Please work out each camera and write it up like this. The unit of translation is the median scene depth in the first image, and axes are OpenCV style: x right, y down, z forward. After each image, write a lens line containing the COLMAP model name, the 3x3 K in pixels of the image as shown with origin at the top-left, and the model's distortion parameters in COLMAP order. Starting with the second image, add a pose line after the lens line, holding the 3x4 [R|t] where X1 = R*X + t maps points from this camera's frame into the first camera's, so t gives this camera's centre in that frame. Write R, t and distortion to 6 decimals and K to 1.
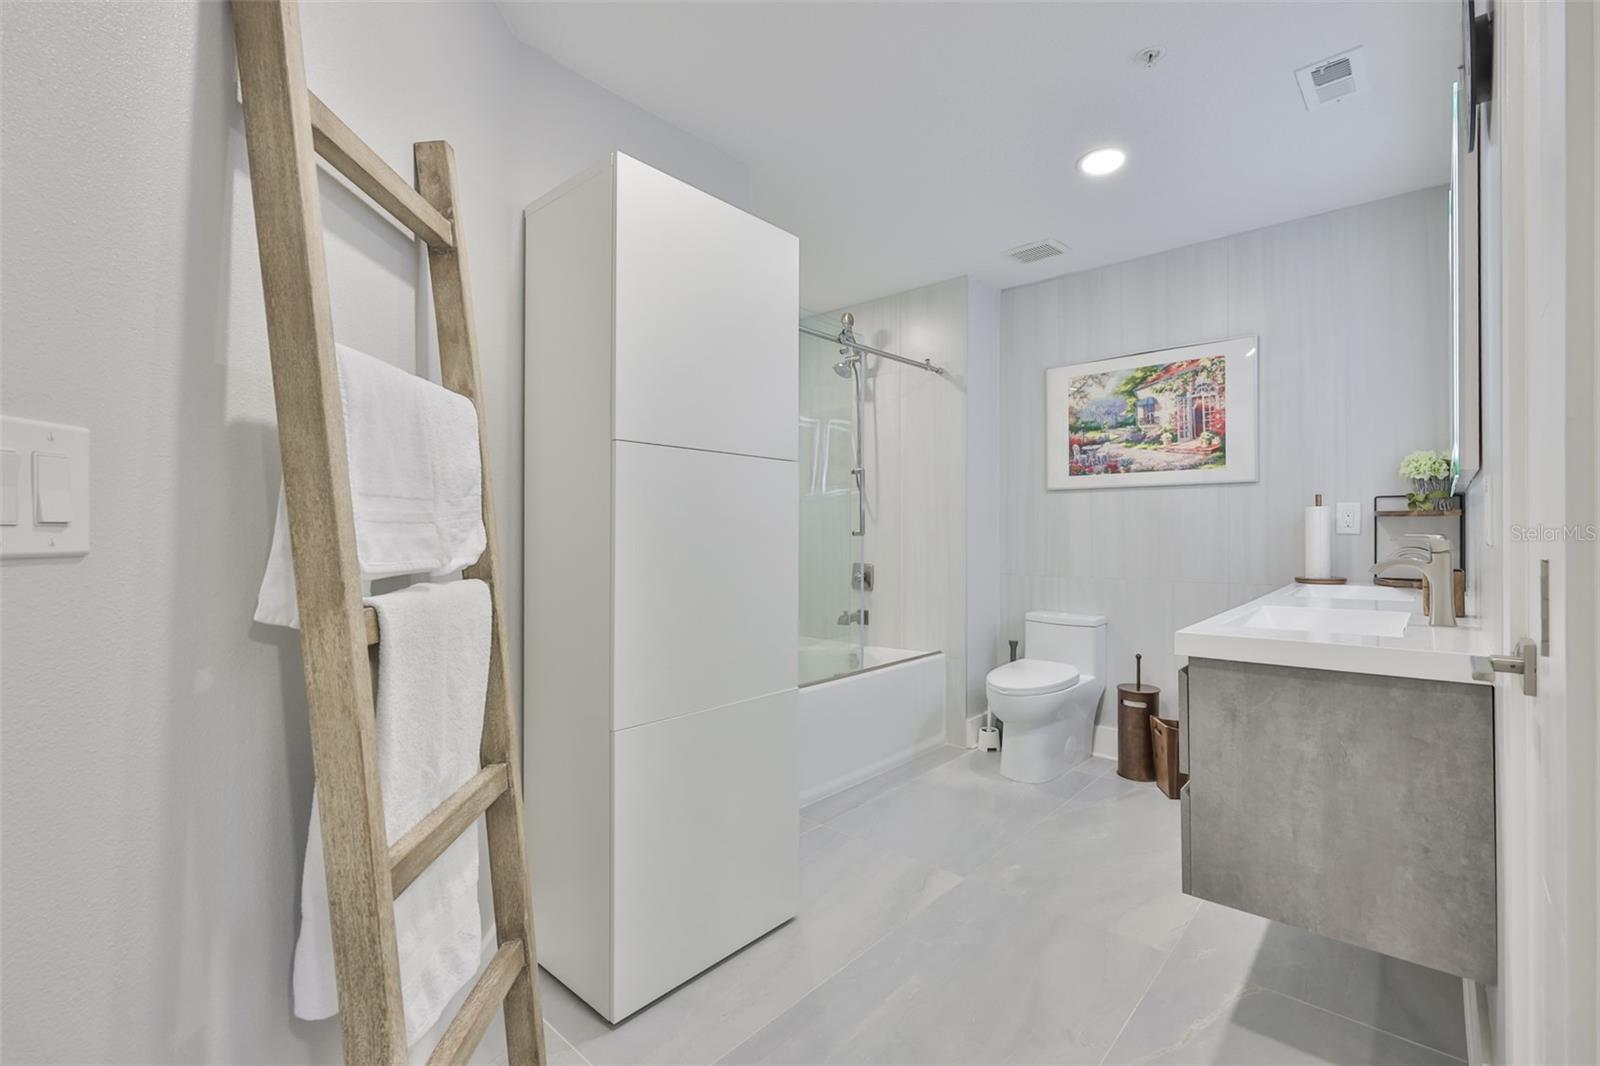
lens RADIAL K [[679.5, 0, 805.2], [0, 679.5, 536.8], [0, 0, 1]] dist [-0.003925, 0.001466]
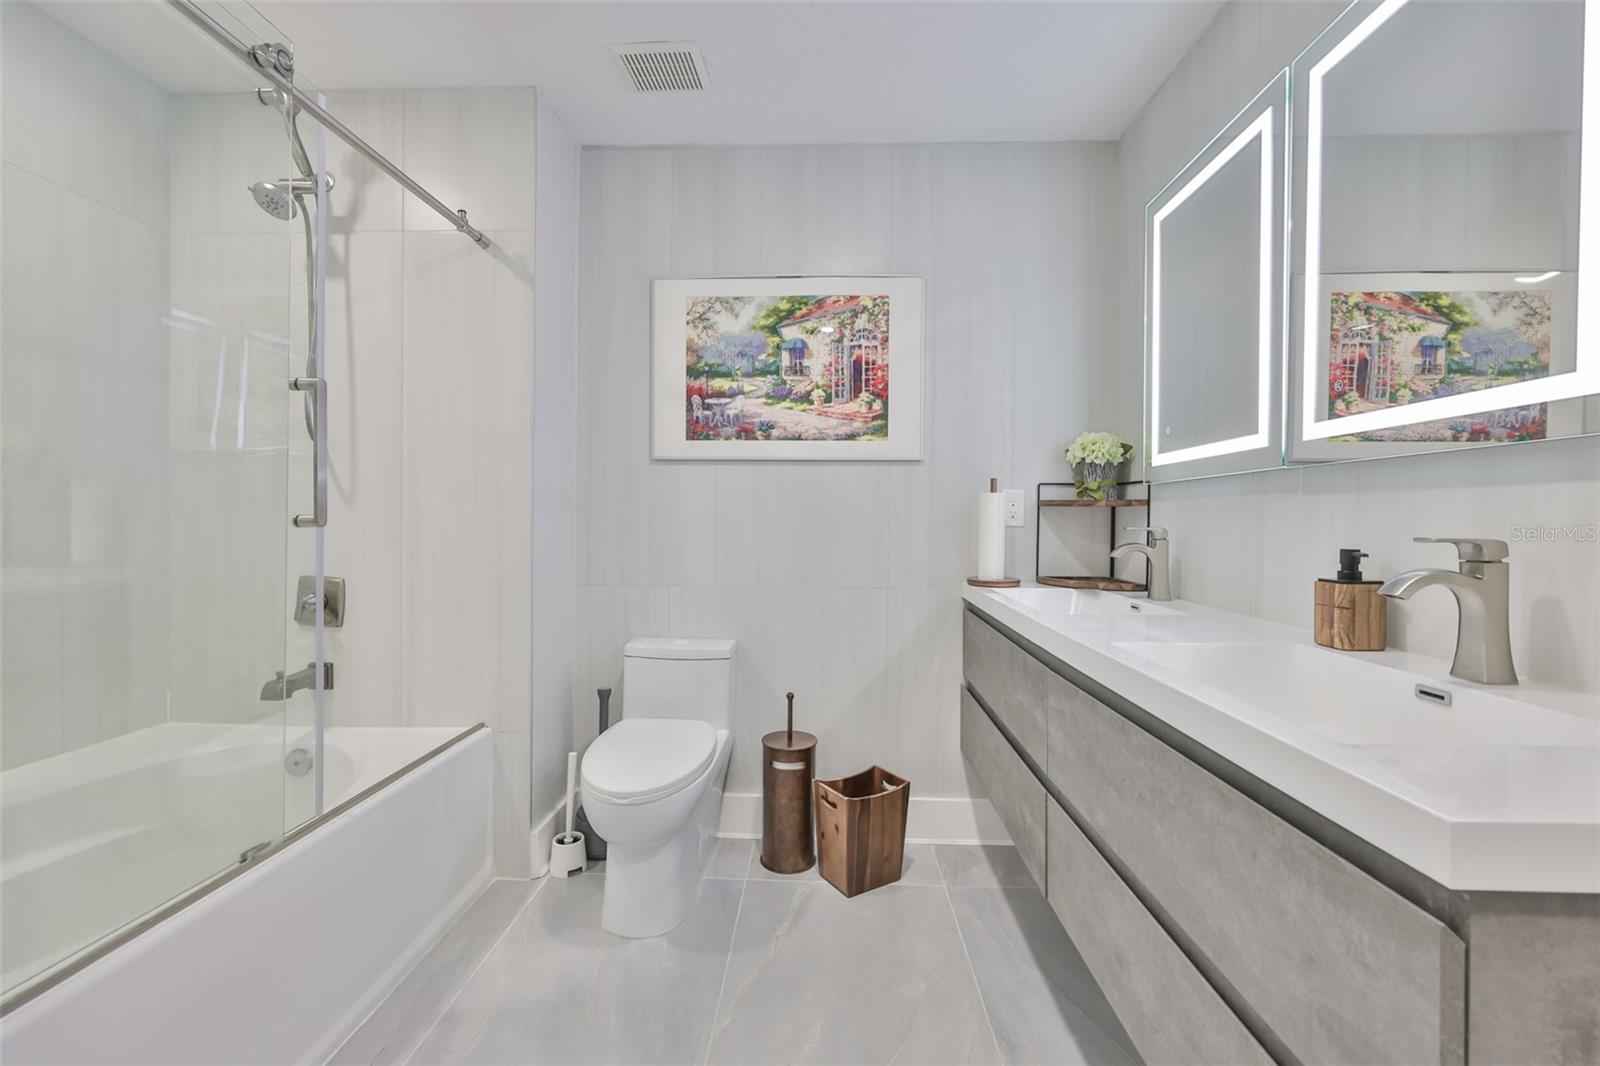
lens RADIAL K [[679.5, 0, 798.9], [0, 679.5, 530.2], [0, 0, 1]] dist [-0.003925, 0.001466]
pose [[0.765462, -0.000896, 0.643481, 0.035333], [-0.002947, 0.999984, 0.004898, -0.002207], [-0.643475, -0.005645, 0.765447, 0.424041]]
